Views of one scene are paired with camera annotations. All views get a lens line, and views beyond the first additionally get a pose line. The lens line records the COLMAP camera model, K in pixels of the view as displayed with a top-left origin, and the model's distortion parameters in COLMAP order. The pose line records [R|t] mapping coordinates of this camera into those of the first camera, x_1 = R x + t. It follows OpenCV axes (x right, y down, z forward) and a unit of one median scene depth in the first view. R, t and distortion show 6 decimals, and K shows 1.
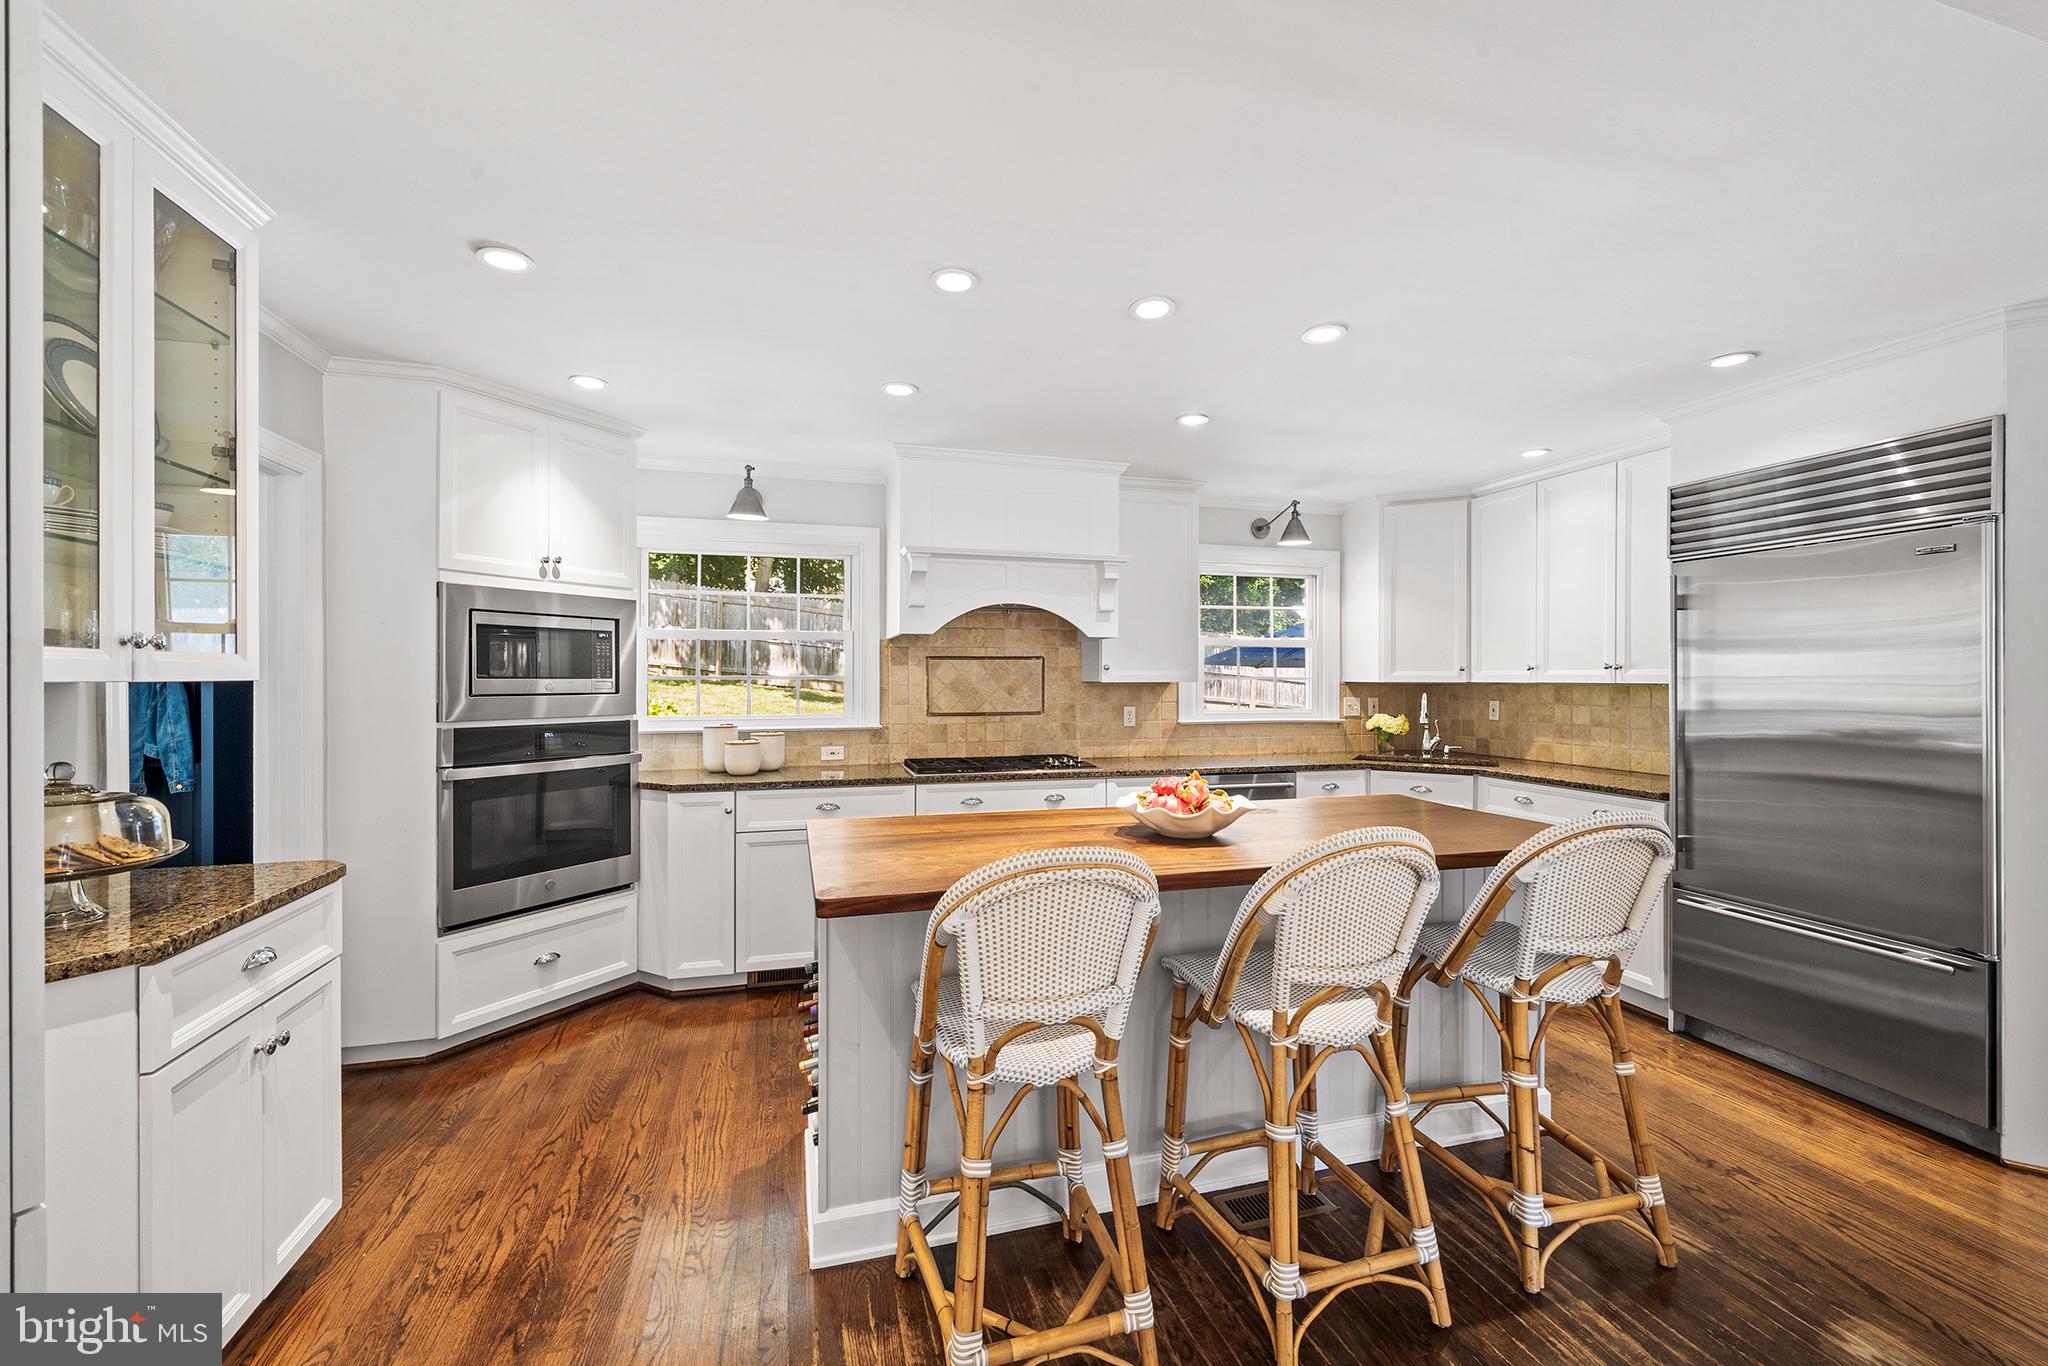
lens RADIAL K [[842.5, 0, 1029.7], [0, 842.5, 679.8], [0, 0, 1]] dist [0.000545, 0.000039]
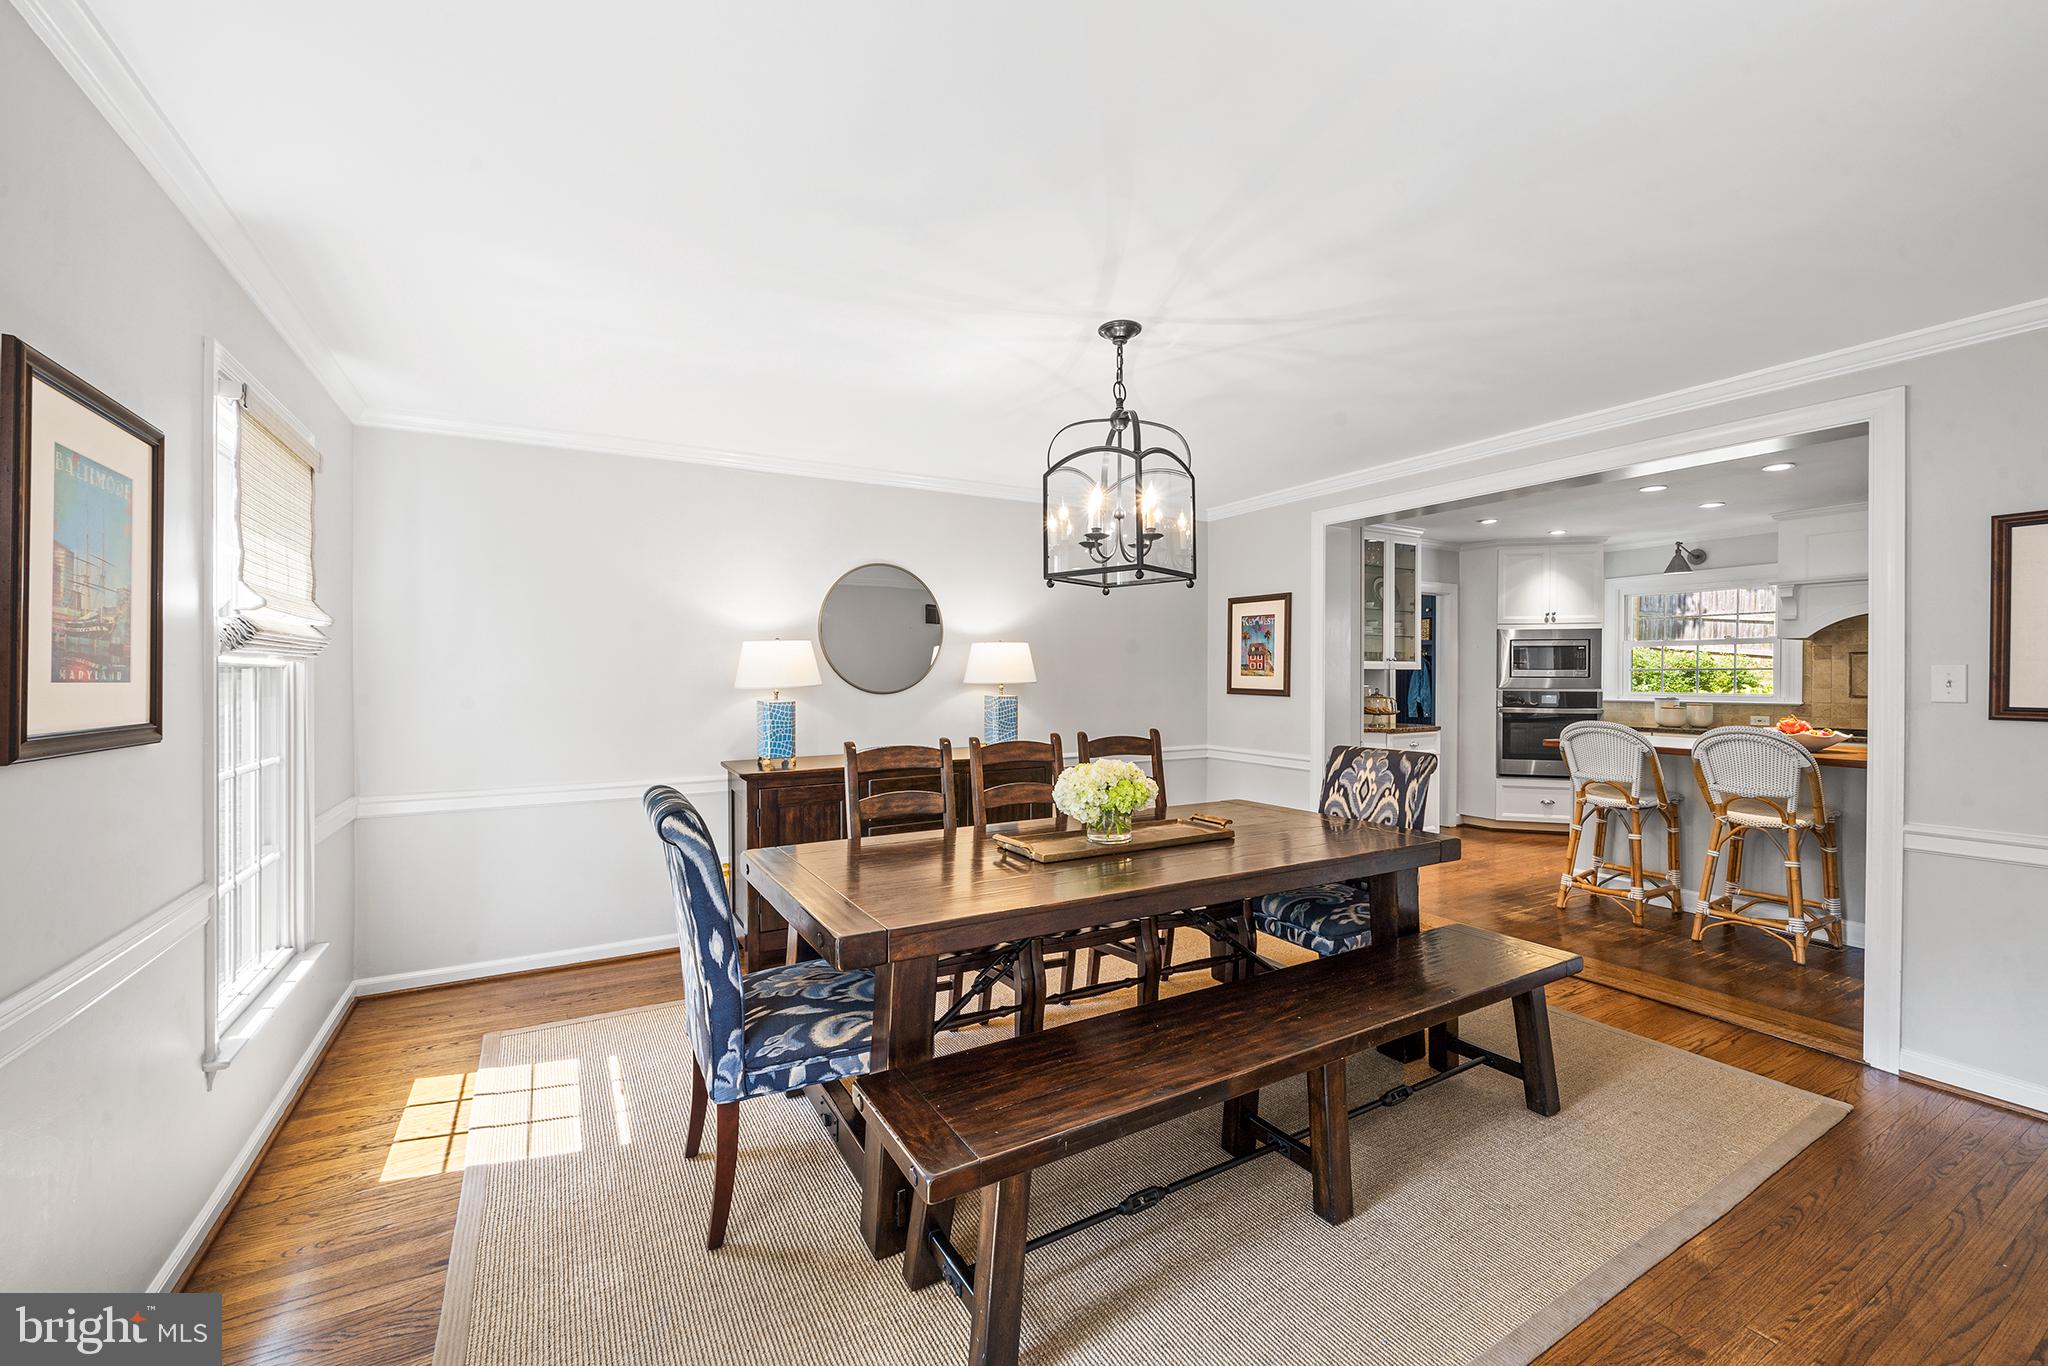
lens RADIAL K [[842.5, 0, 1029.7], [0, 842.5, 679.8], [0, 0, 1]] dist [0.000545, 0.000039]
pose [[0.259233, 0.002457, -0.965812, 1.139610], [-0.002934, 0.999994, 0.001757, 0.023254], [0.965810, 0.002378, 0.259239, -0.812761]]
